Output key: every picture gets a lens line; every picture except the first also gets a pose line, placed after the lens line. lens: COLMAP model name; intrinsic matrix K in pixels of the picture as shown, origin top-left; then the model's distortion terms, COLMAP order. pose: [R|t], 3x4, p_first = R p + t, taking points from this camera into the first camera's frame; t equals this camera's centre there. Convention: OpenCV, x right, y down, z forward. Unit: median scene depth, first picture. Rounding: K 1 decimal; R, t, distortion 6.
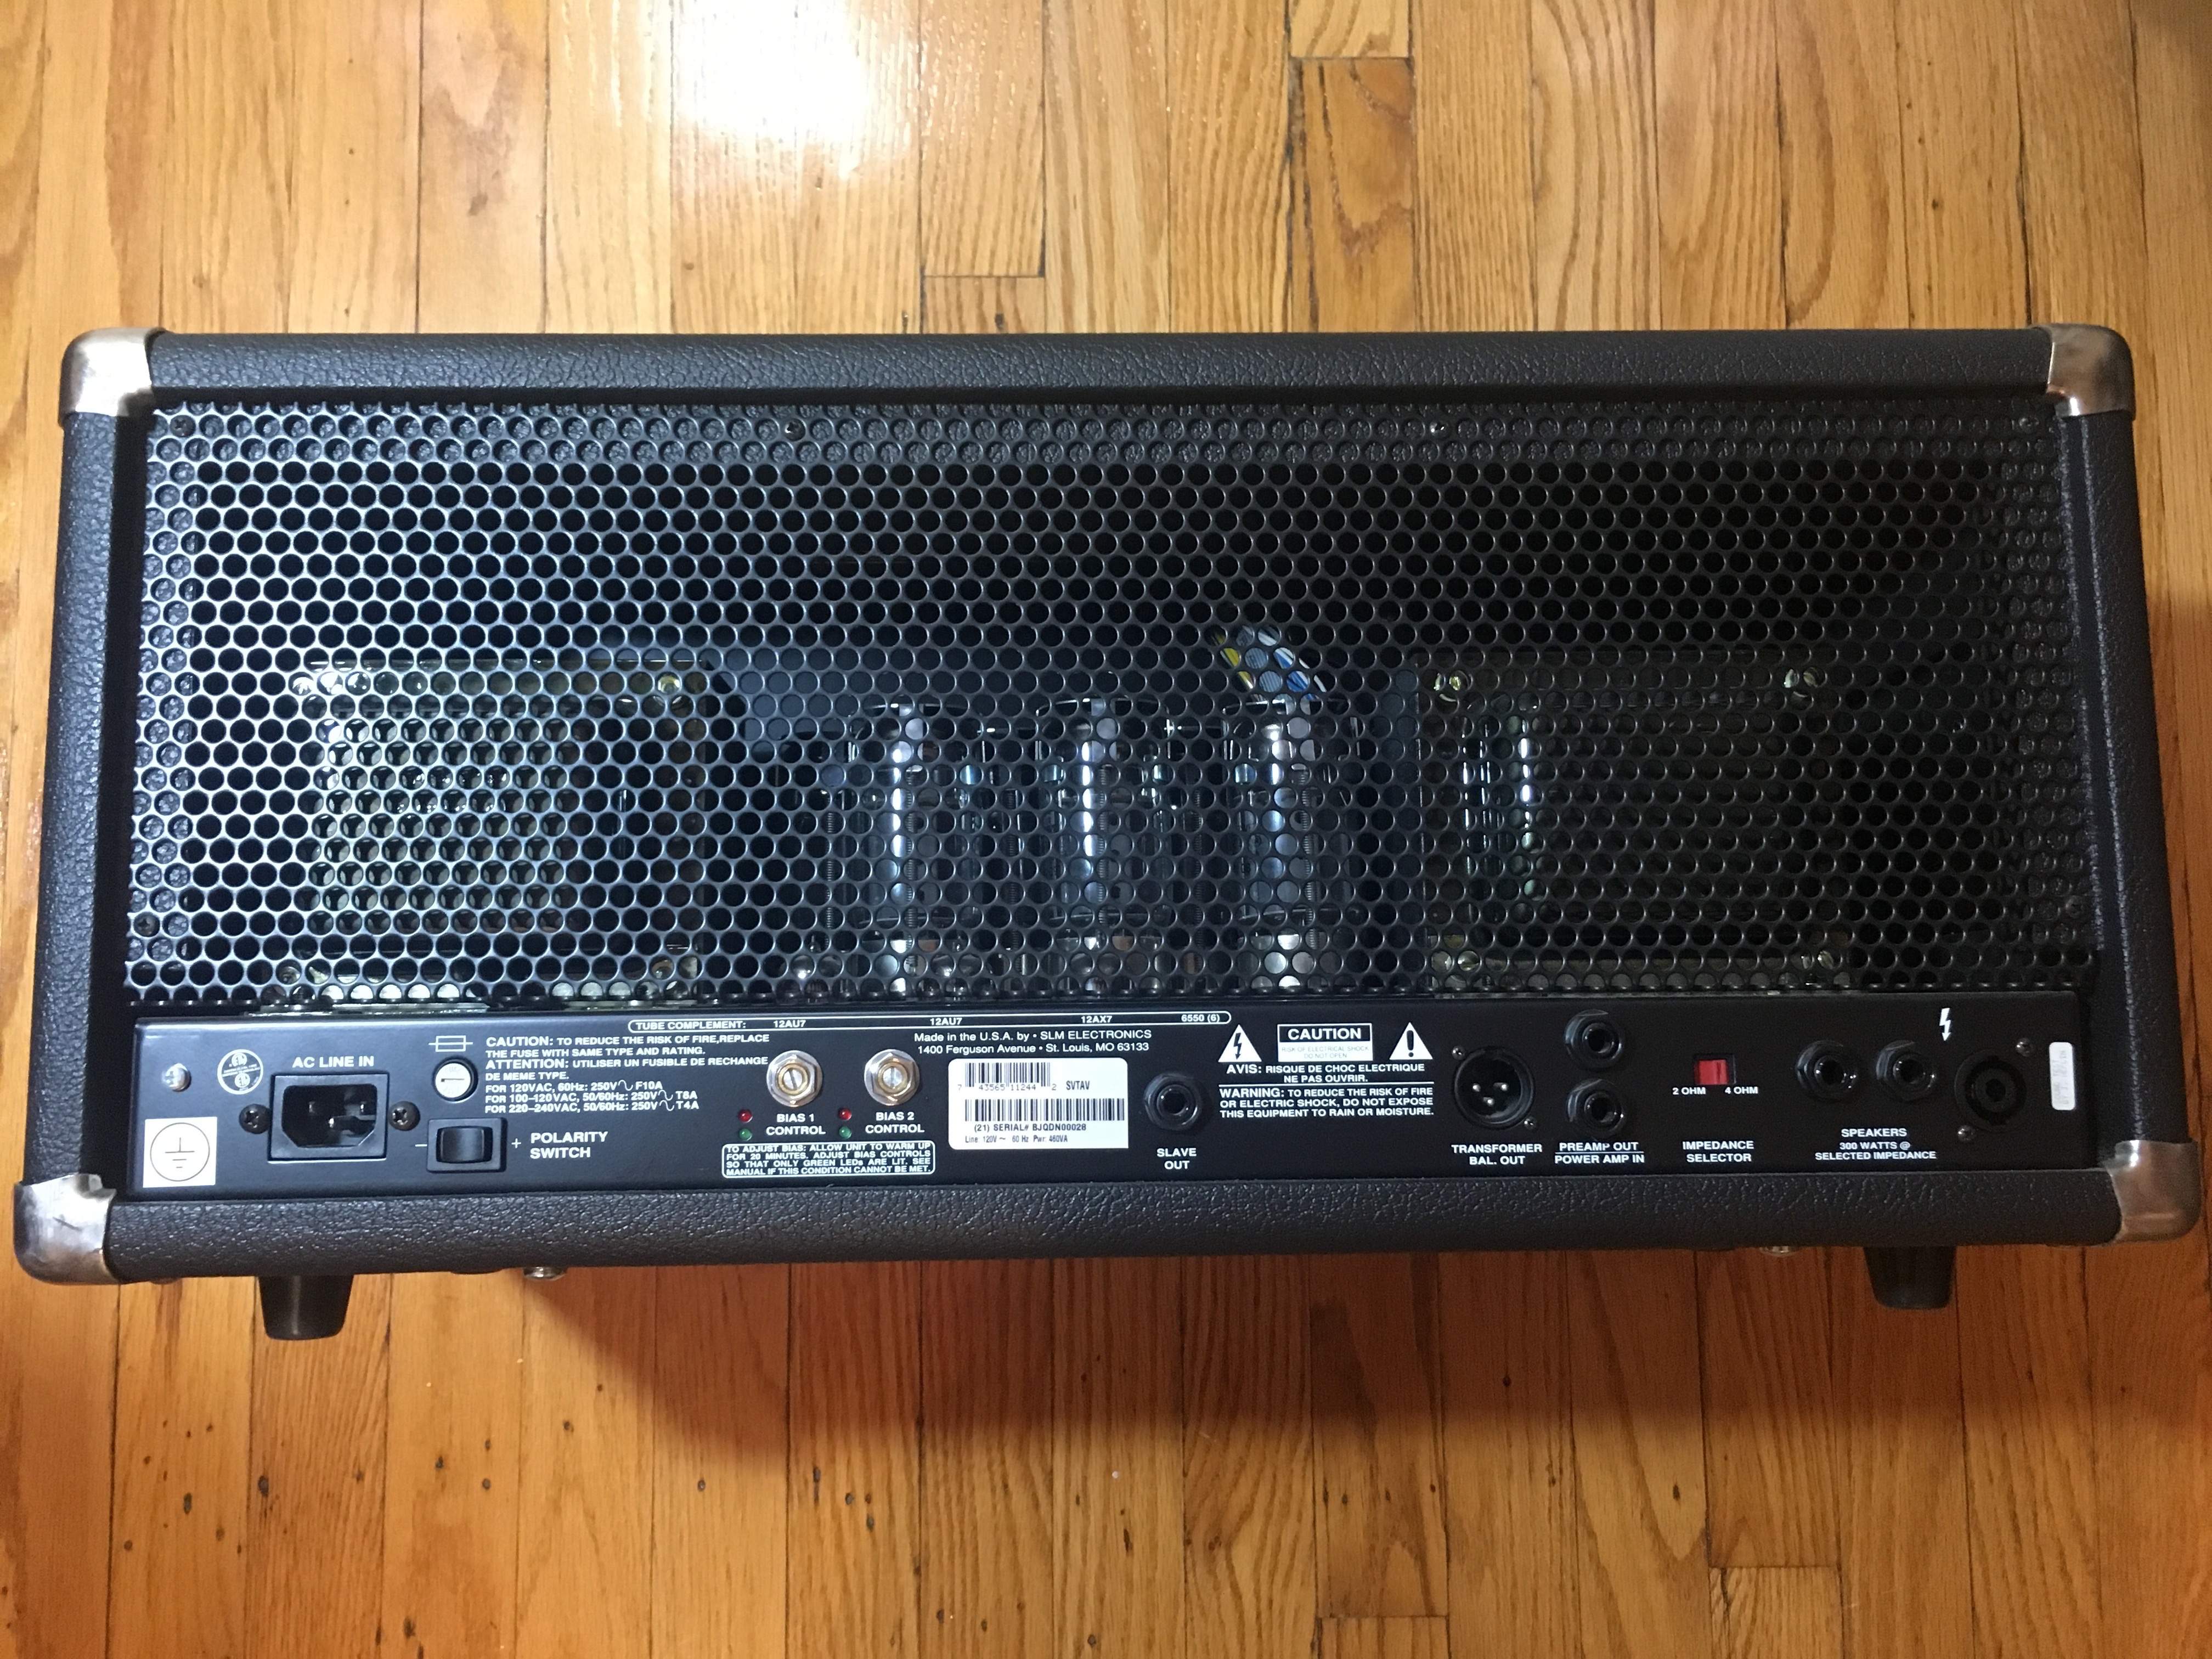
lens RADIAL K [[1893.9, 0, 1082.0], [0, 1893.9, 879.2], [0, 0, 1]] dist [0.055170, -0.059242]
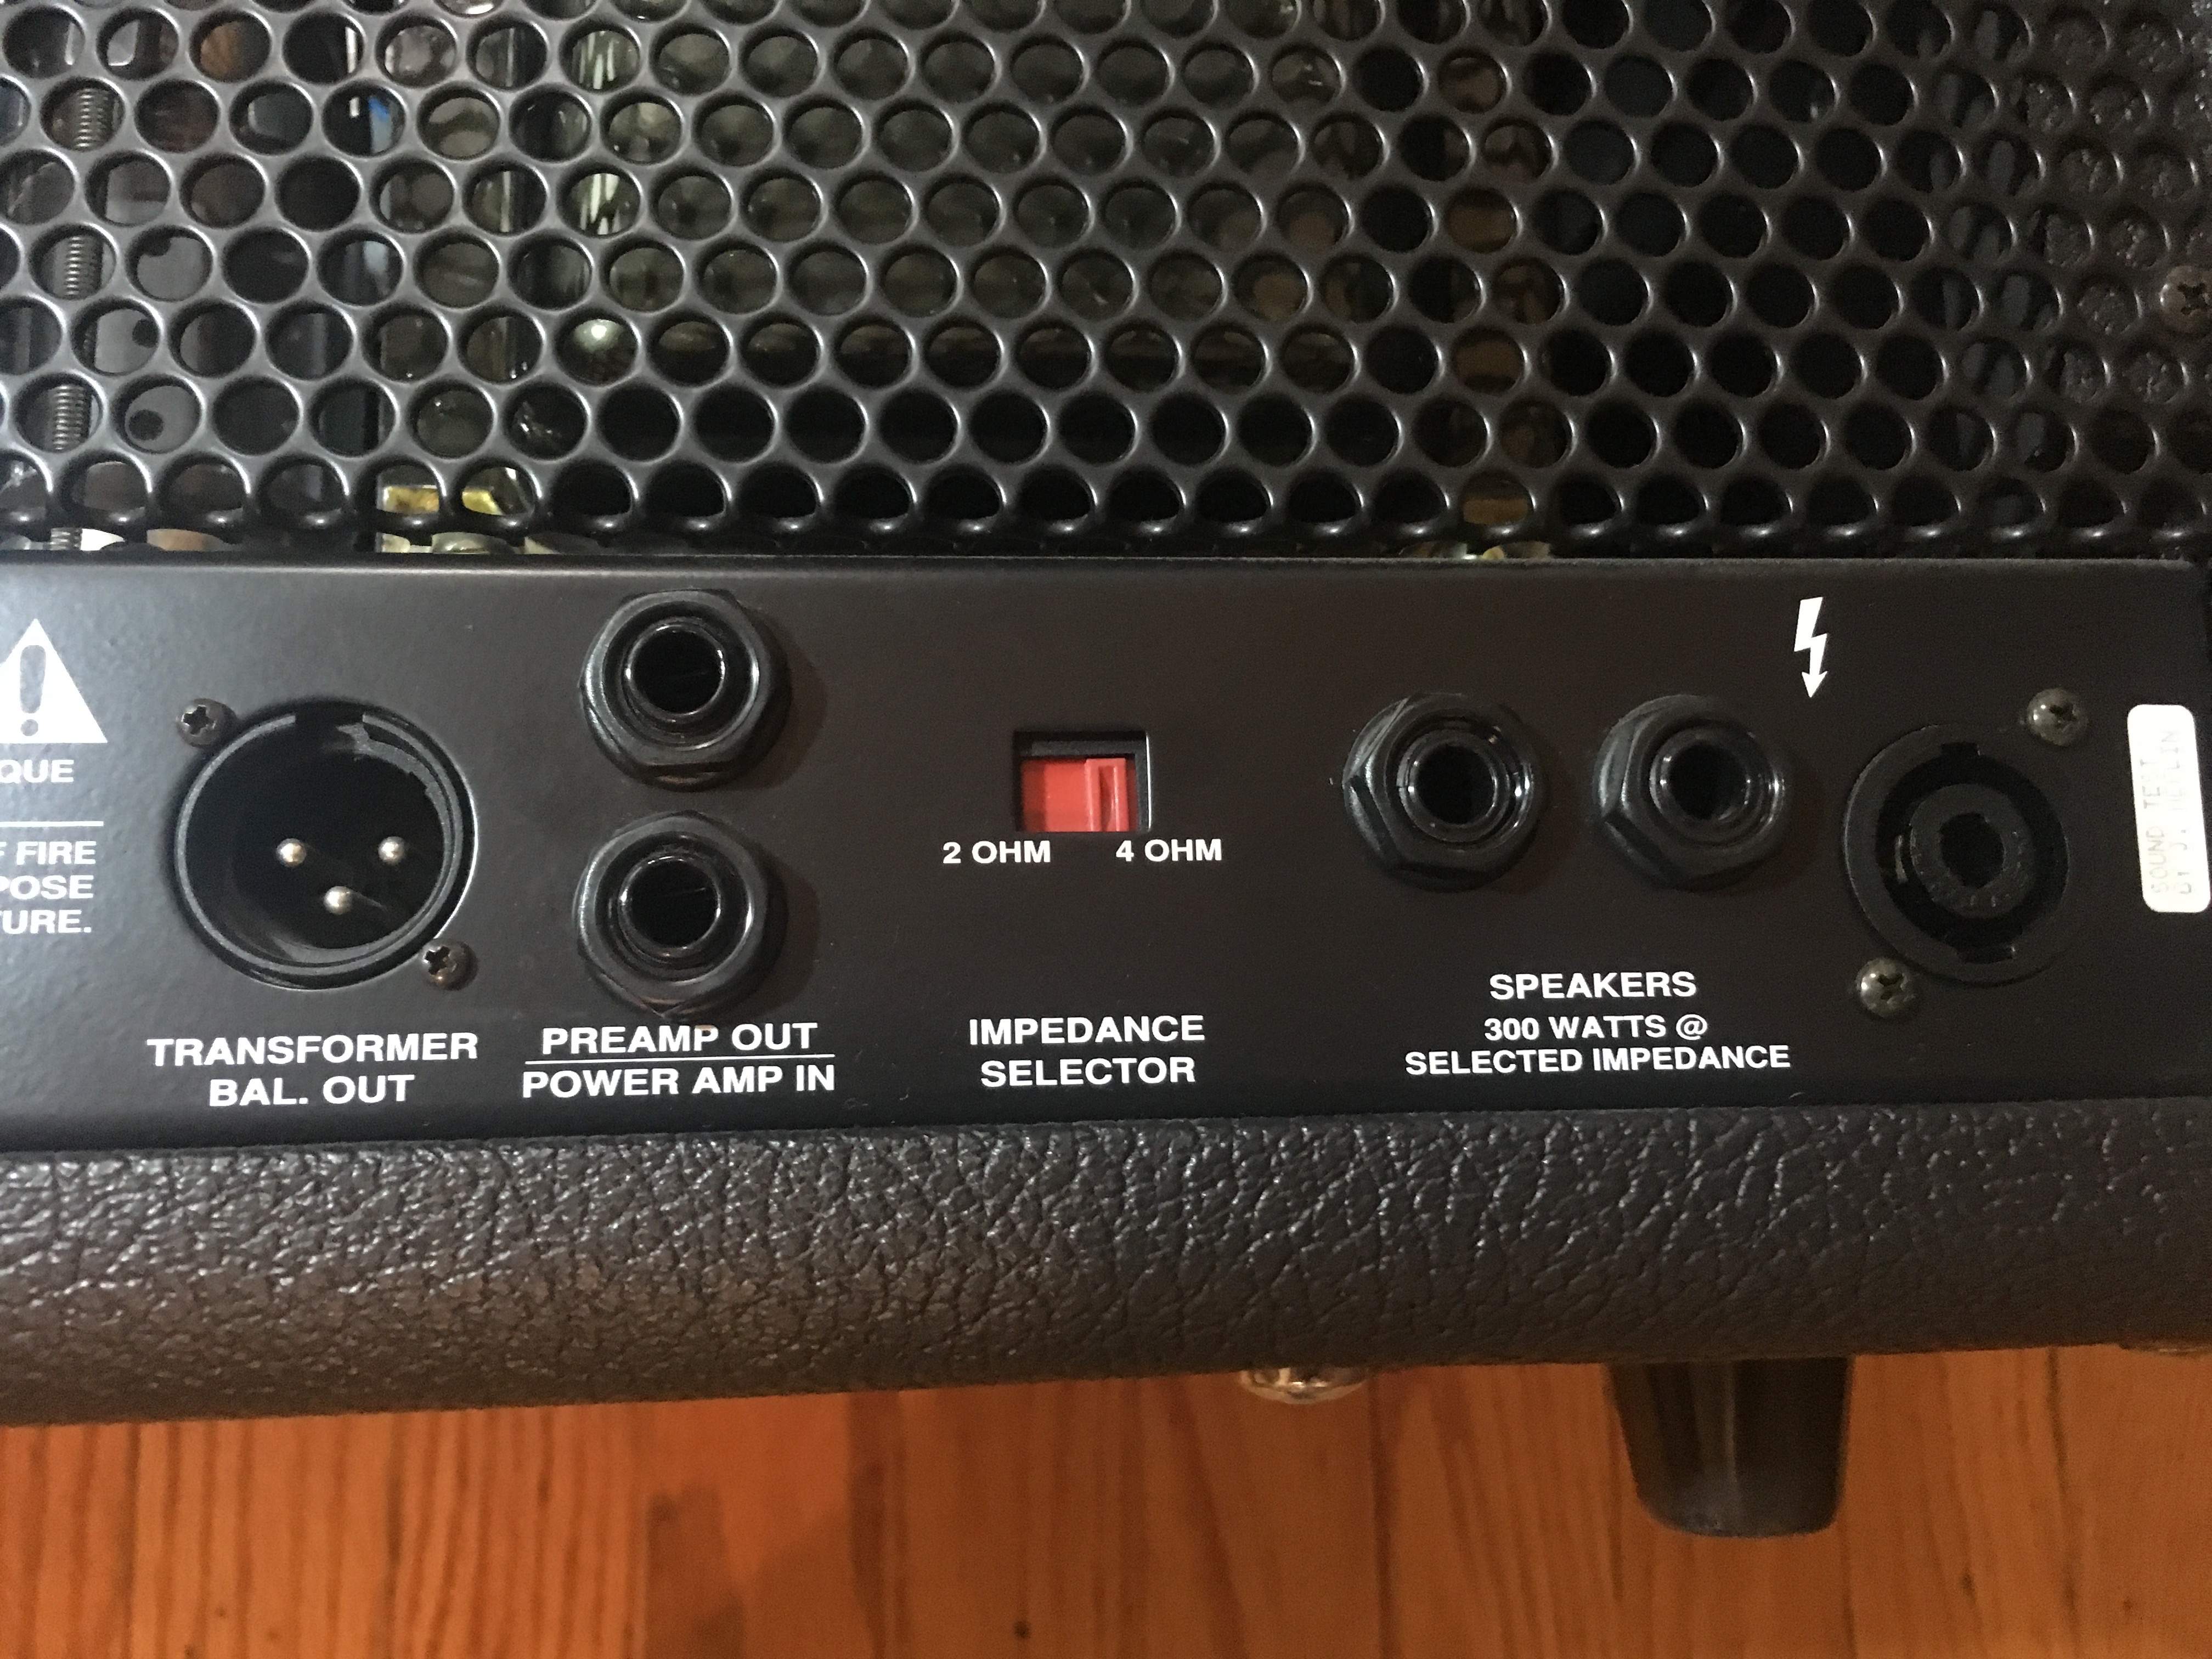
lens RADIAL K [[1908.5, 0, 1100.4], [0, 1908.5, 896.1], [0, 0, 1]] dist [0.060076, -0.064901]
pose [[0.996972, -0.001685, 0.077745, 0.227081], [0.005454, 0.998818, -0.048293, 0.096656], [-0.077572, 0.048571, 0.995803, 0.508943]]
